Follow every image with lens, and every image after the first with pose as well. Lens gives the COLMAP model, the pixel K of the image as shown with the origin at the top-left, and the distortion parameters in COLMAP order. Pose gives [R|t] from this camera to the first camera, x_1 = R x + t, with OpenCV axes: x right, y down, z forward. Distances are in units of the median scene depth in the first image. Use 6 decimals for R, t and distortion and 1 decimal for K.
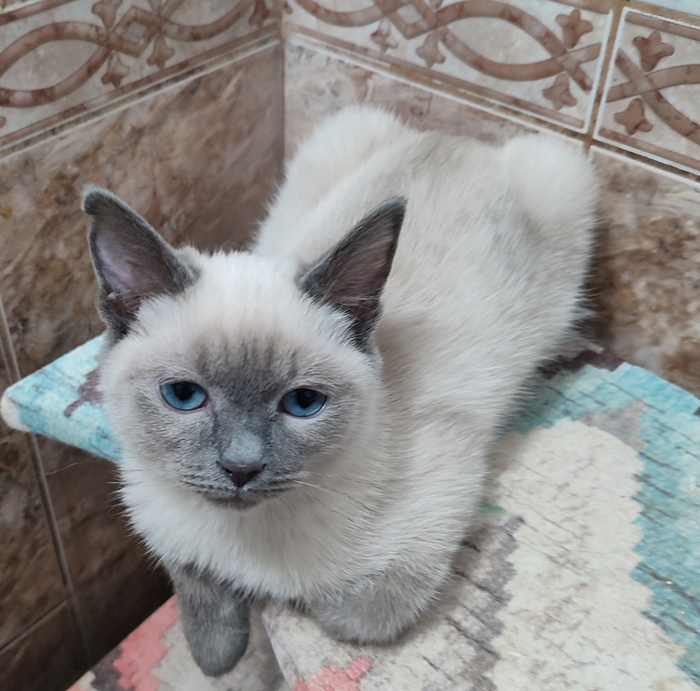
lens RADIAL K [[955.4, 0, 349.1], [0, 955.4, 345.3], [0, 0, 1]] dist [-0.006983, 0.000000]
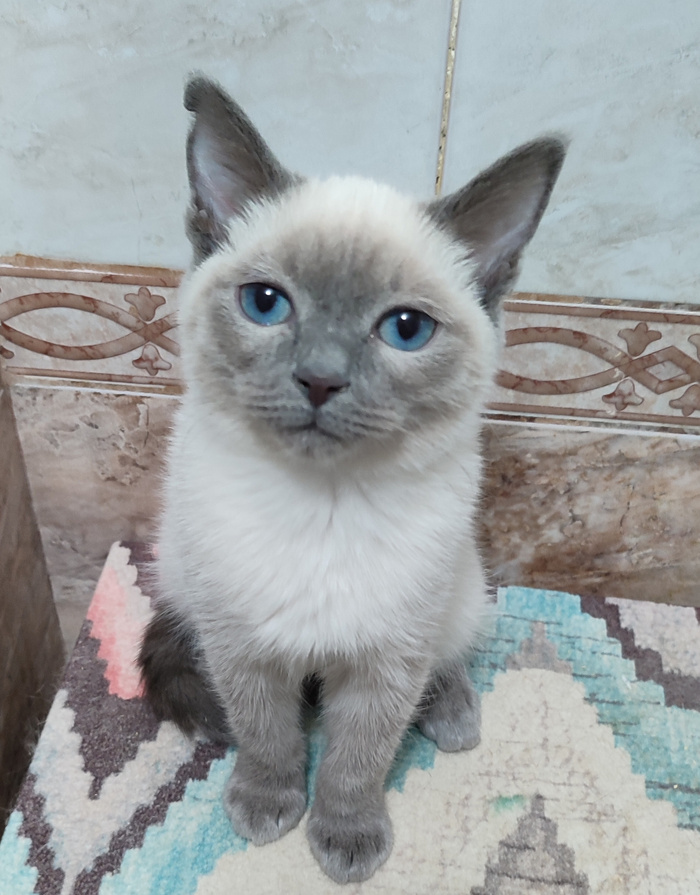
lens RADIAL K [[1107.2, 0, 349.9], [0, 1107.2, 447.7], [0, 0, 1]] dist [-0.012904, 0.000000]
pose [[0.806587, -0.377314, 0.455029, -0.351950], [0.349259, 0.925245, 0.148122, -0.377779], [-0.476902, 0.039449, 0.878071, 0.010050]]
